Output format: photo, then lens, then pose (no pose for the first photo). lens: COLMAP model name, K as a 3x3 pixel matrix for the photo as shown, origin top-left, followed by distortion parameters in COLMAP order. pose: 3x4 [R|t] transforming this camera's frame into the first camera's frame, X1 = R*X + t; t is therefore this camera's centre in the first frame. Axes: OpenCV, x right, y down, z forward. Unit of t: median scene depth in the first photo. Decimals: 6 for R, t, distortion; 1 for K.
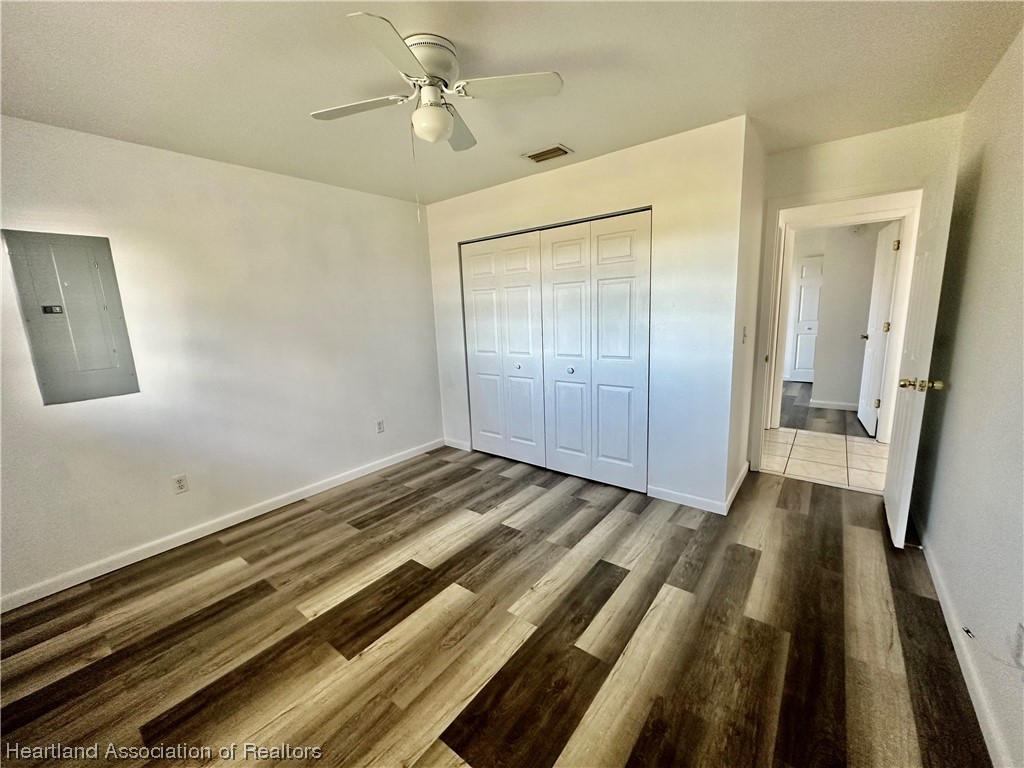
lens RADIAL K [[408.6, 0, 512.0], [0, 408.6, 384.0], [0, 0, 1]] dist [0.000524, 0.000093]
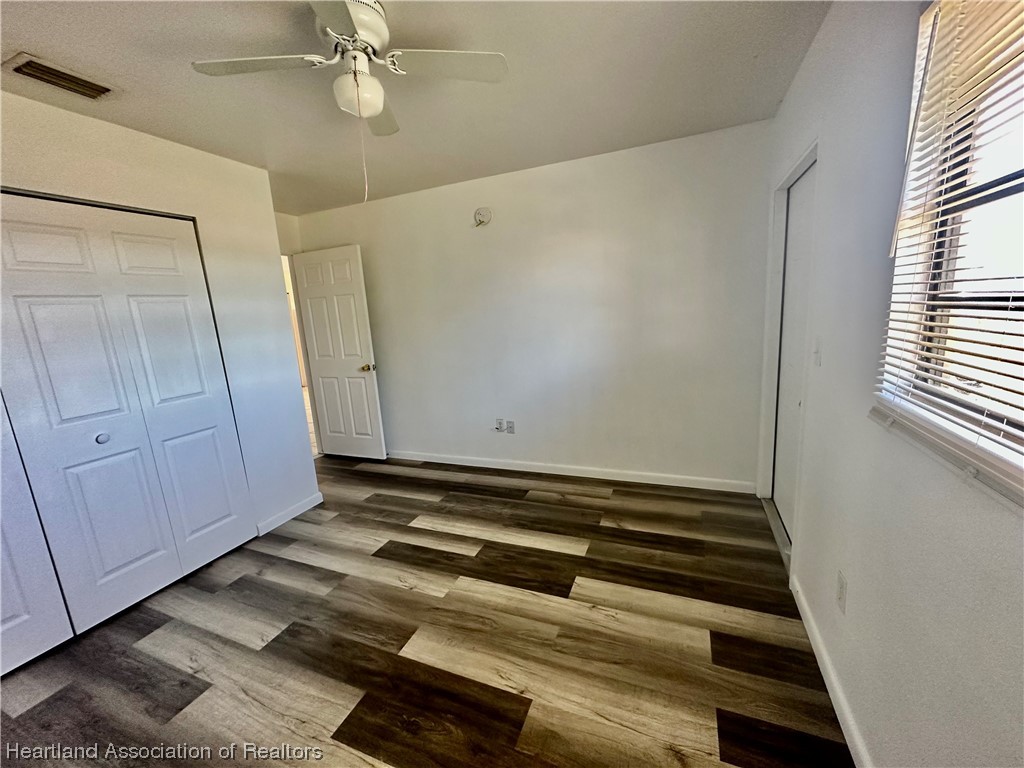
lens RADIAL K [[408.6, 0, 512.0], [0, 408.6, 384.0], [0, 0, 1]] dist [0.000524, 0.000093]
pose [[-0.265851, -0.115044, 0.957125, -0.870380], [0.254412, 0.949282, 0.184767, -0.098381], [-0.929838, 0.292624, -0.223099, 0.792422]]
